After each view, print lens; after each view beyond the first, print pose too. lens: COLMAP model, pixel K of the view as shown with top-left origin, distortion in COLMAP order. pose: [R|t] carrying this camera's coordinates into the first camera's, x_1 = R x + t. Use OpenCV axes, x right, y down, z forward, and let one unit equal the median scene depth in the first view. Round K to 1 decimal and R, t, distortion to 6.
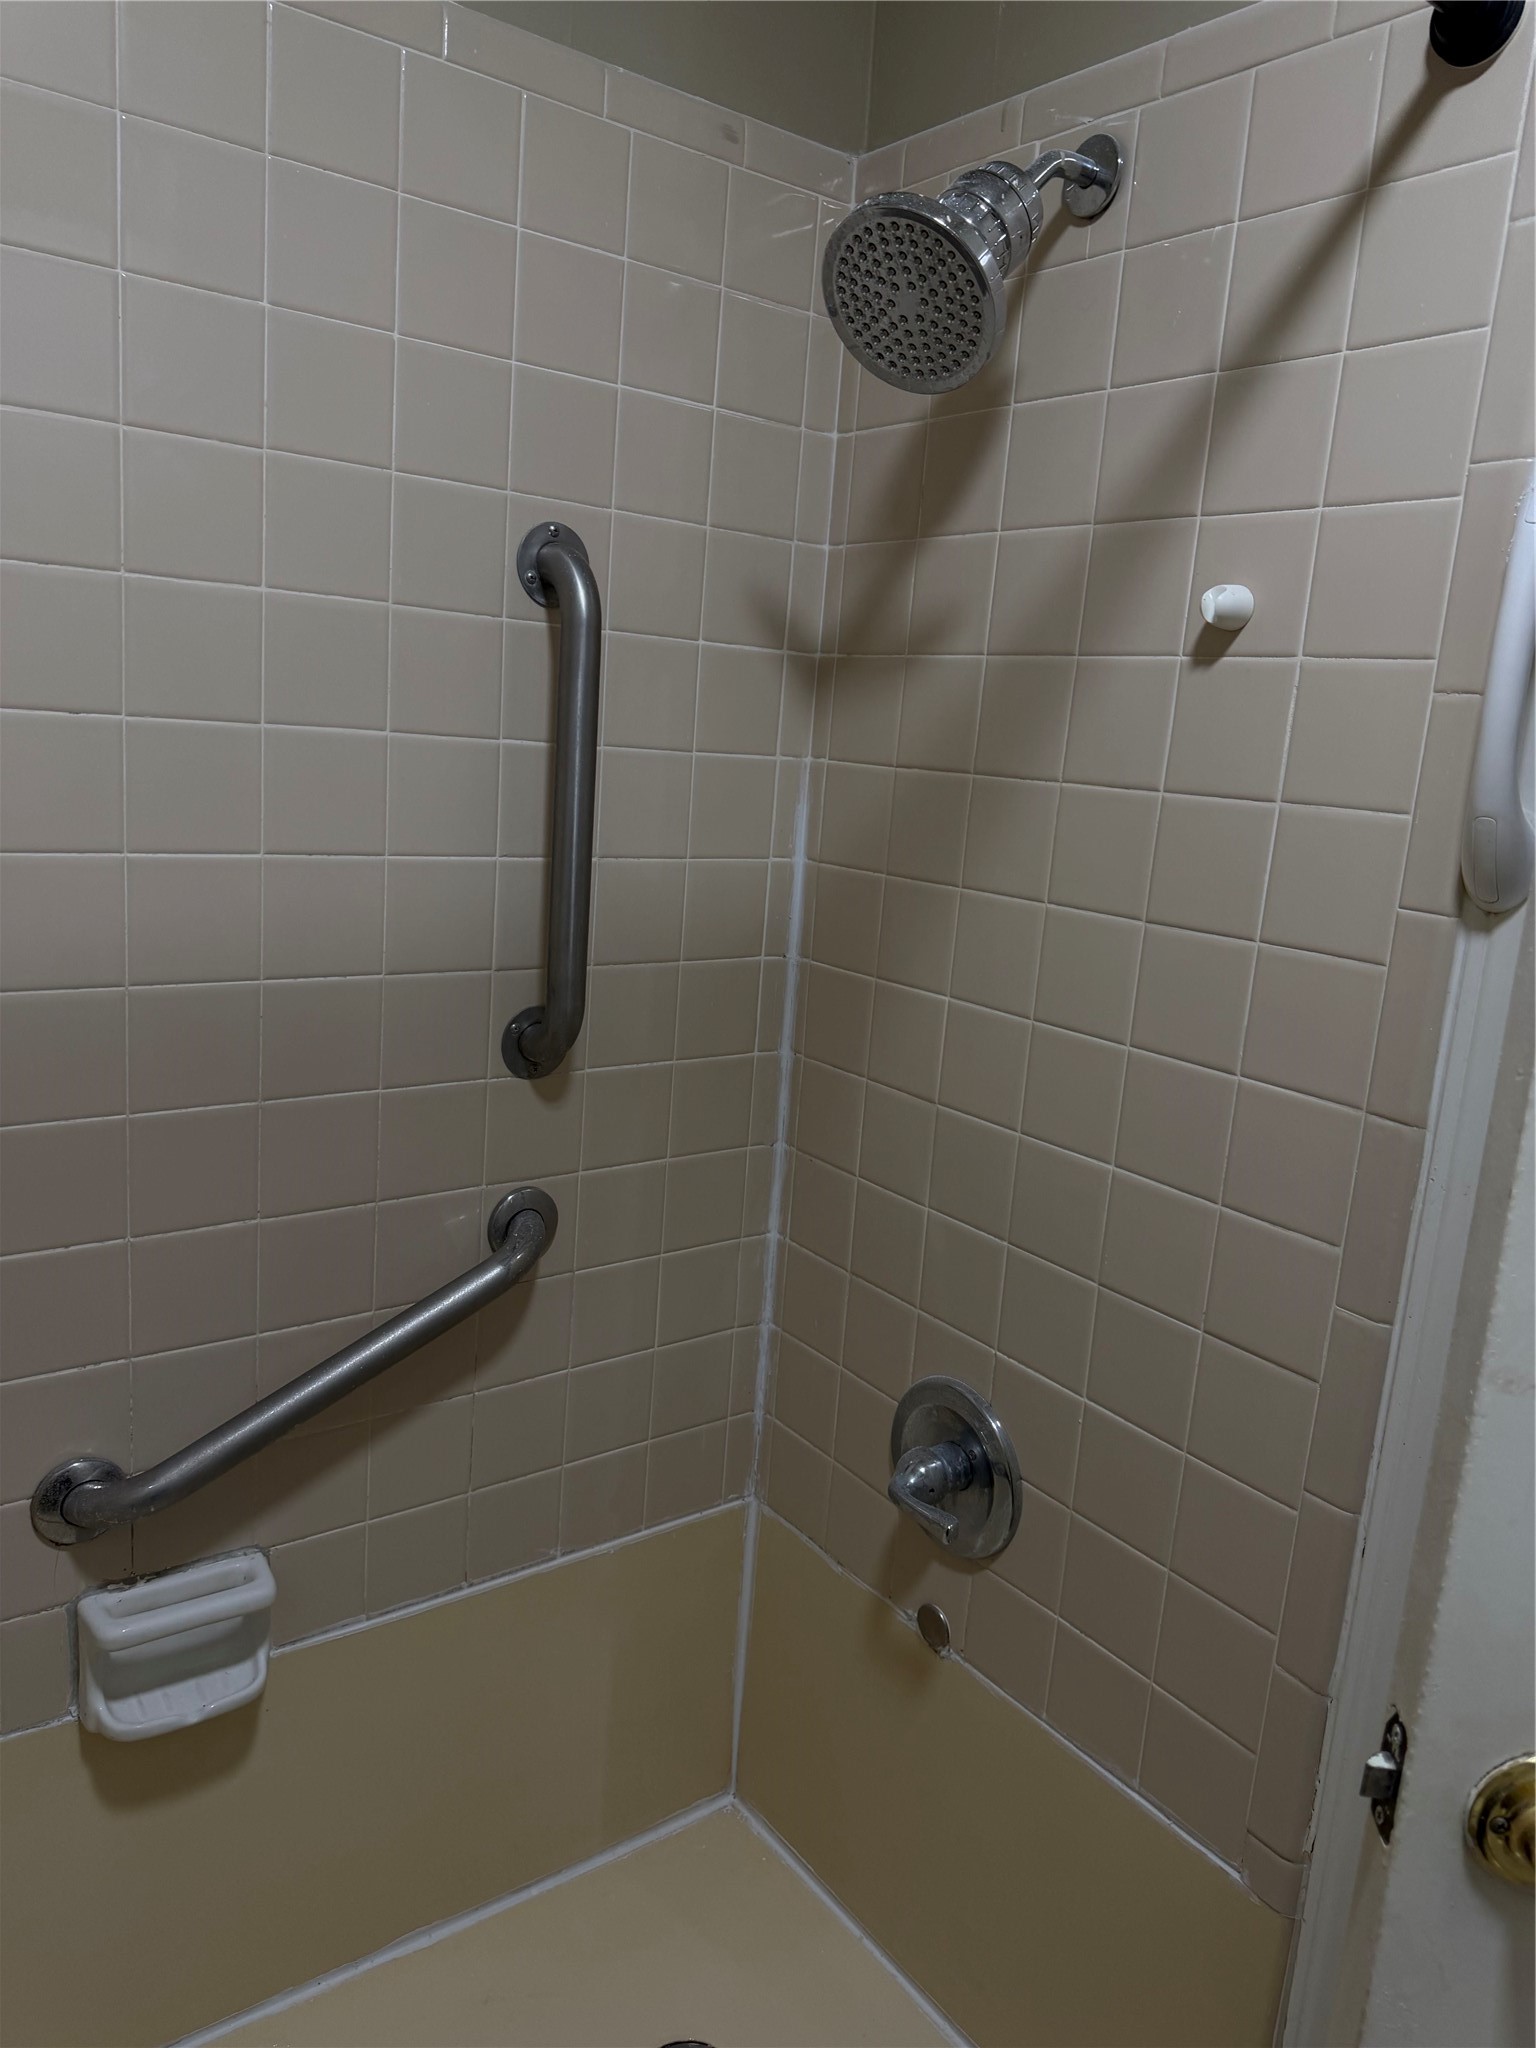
lens RADIAL K [[1460.5, 0, 730.9], [0, 1460.5, 1012.5], [0, 0, 1]] dist [0.079964, -0.159056]
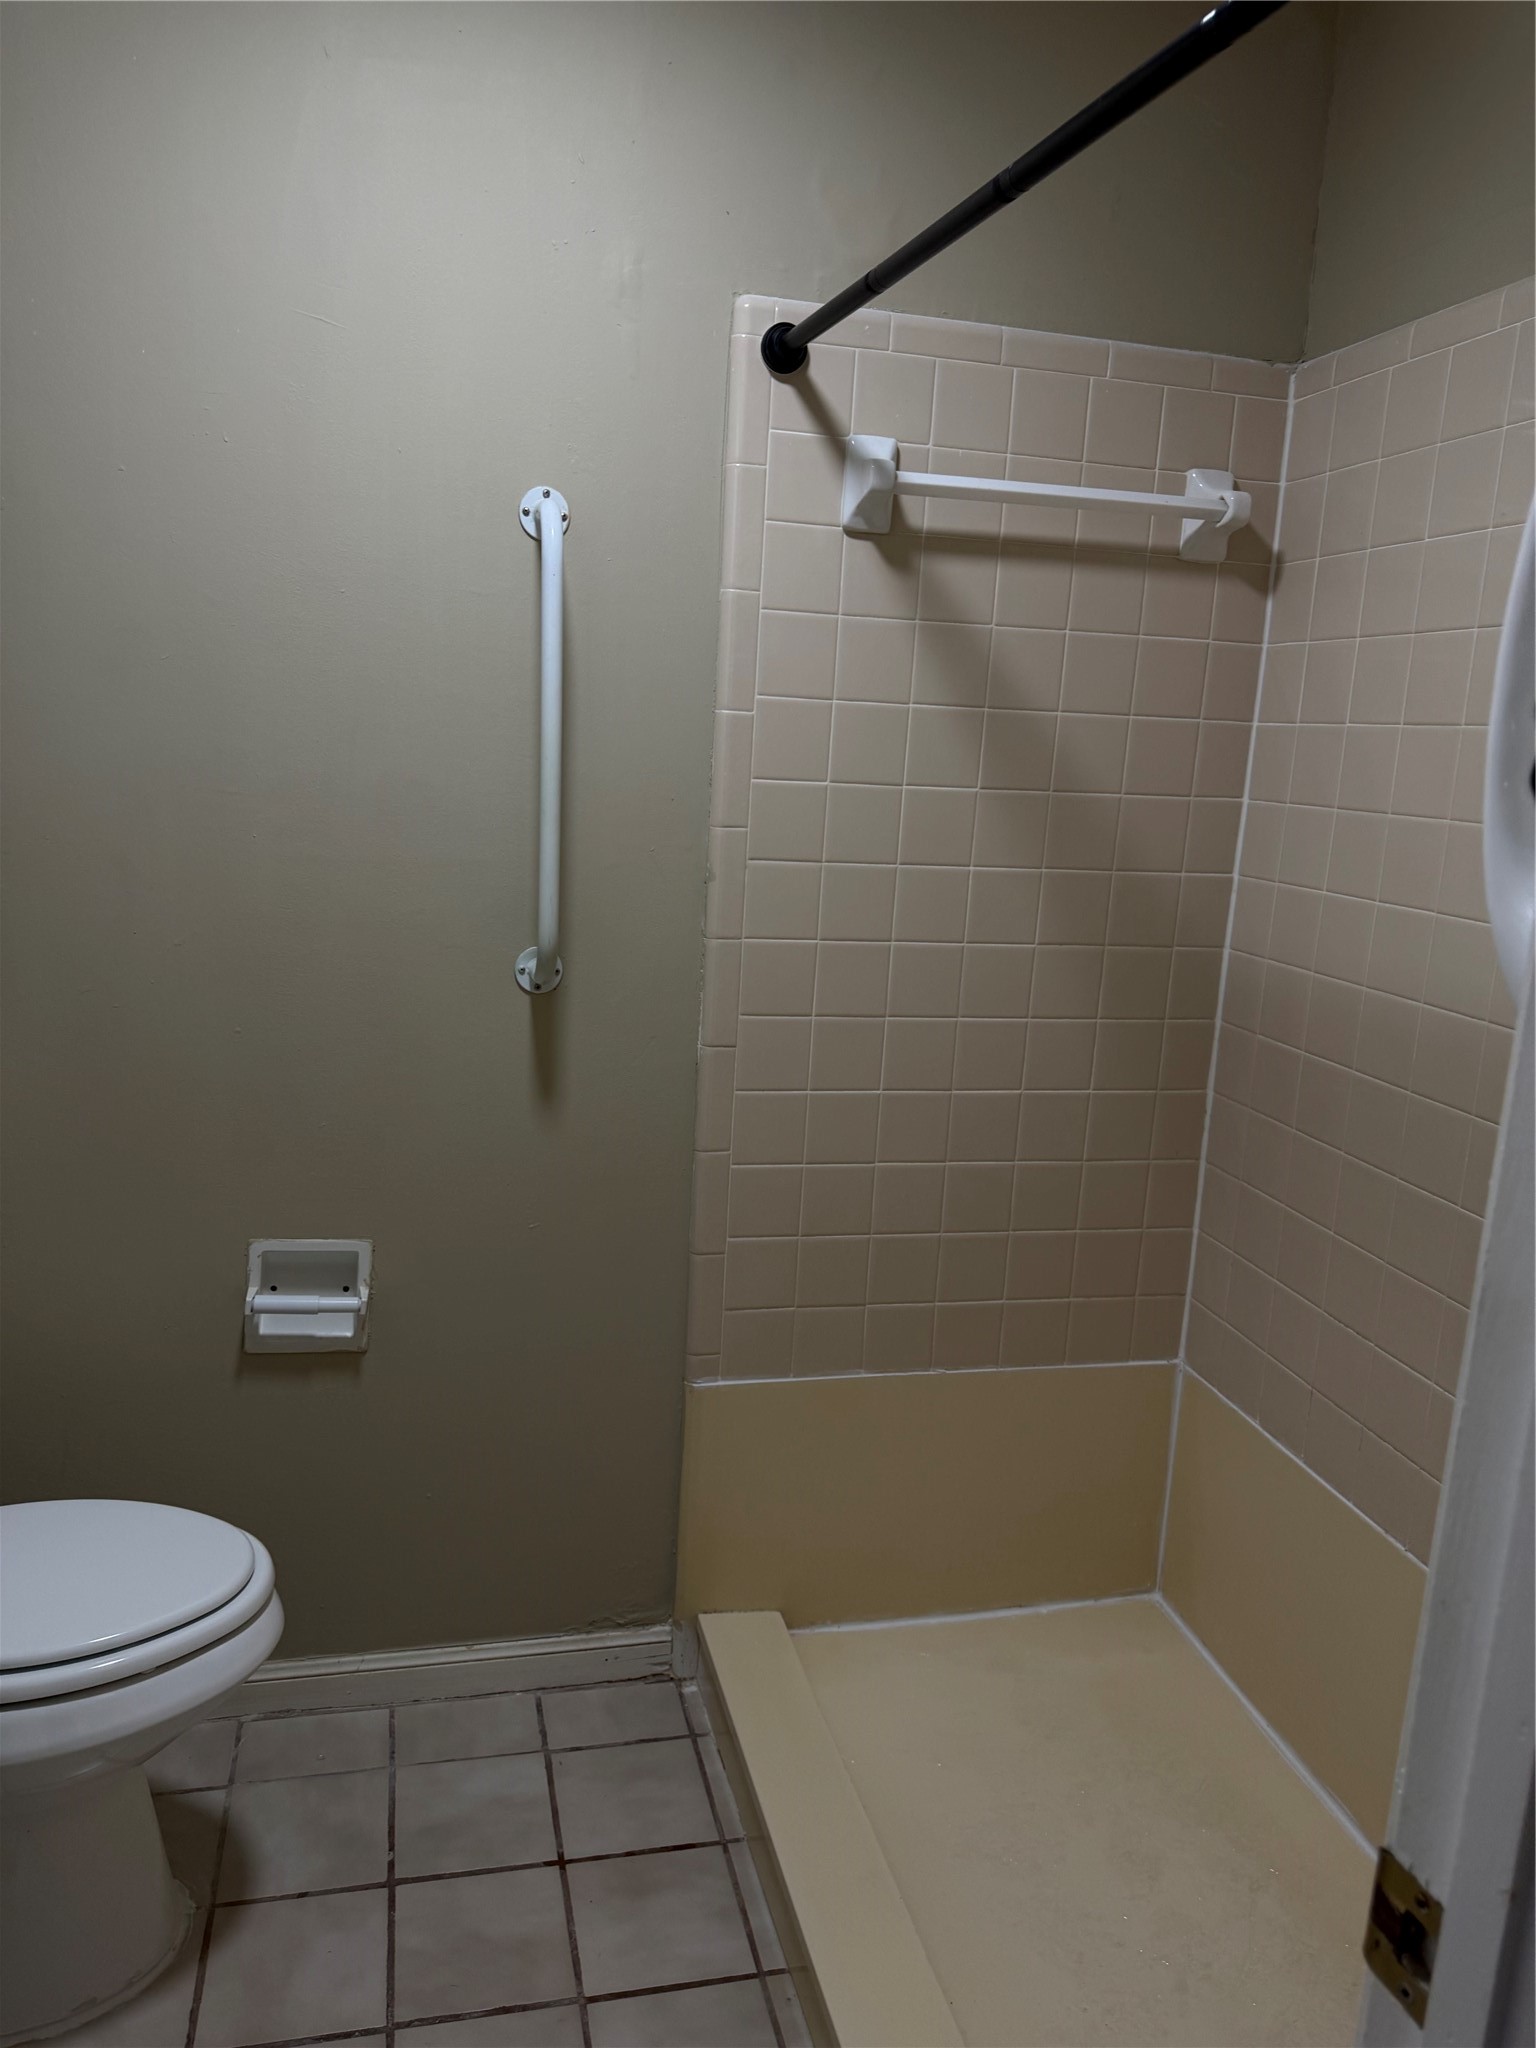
lens RADIAL K [[1460.5, 0, 730.9], [0, 1460.5, 1012.5], [0, 0, 1]] dist [0.079964, -0.159056]
pose [[0.899066, 0.040666, -0.435920, 0.217742], [-0.058258, 0.997935, -0.027060, 0.080688], [0.433920, 0.049724, 0.899578, -0.373177]]
